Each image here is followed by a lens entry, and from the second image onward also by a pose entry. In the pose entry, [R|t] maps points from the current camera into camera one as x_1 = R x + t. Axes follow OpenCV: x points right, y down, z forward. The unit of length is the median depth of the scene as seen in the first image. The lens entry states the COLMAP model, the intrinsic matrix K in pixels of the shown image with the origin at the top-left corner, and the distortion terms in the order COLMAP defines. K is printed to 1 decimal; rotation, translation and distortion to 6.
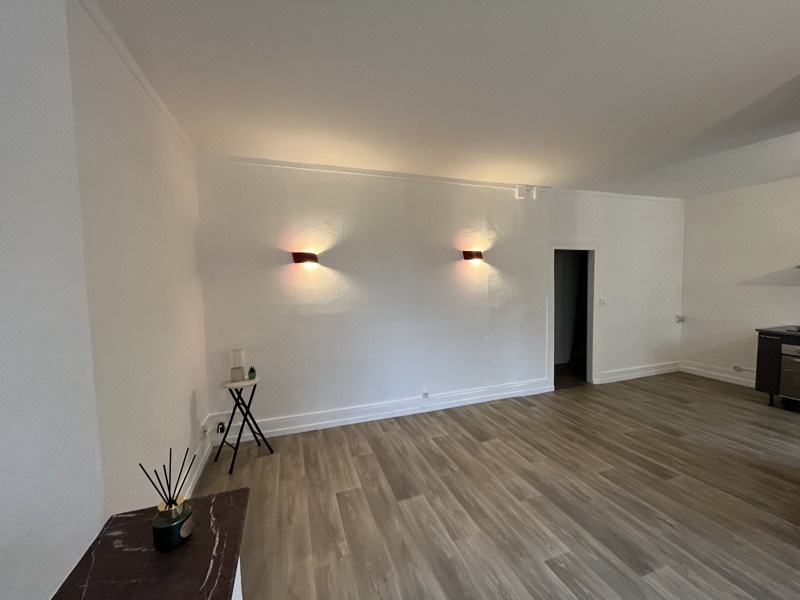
lens RADIAL K [[325.4, 0, 400.2], [0, 325.4, 299.2], [0, 0, 1]] dist [-0.005464, -0.000095]
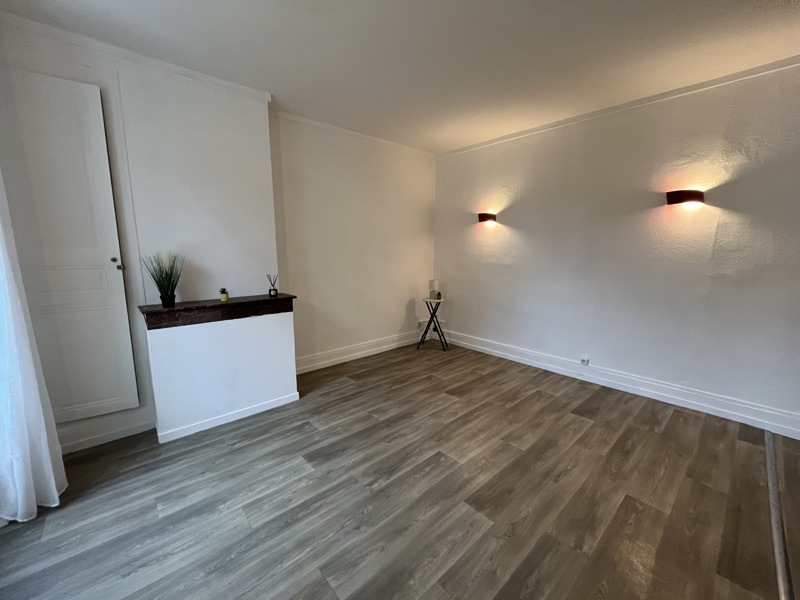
lens RADIAL K [[325.4, 0, 401.1], [0, 325.4, 300.8], [0, 0, 1]] dist [-0.005464, -0.000095]
pose [[0.386142, 0.162965, -0.907930, 0.764210], [-0.064754, 0.986631, 0.149552, 0.024374], [0.920164, 0.001044, 0.391532, 0.190128]]
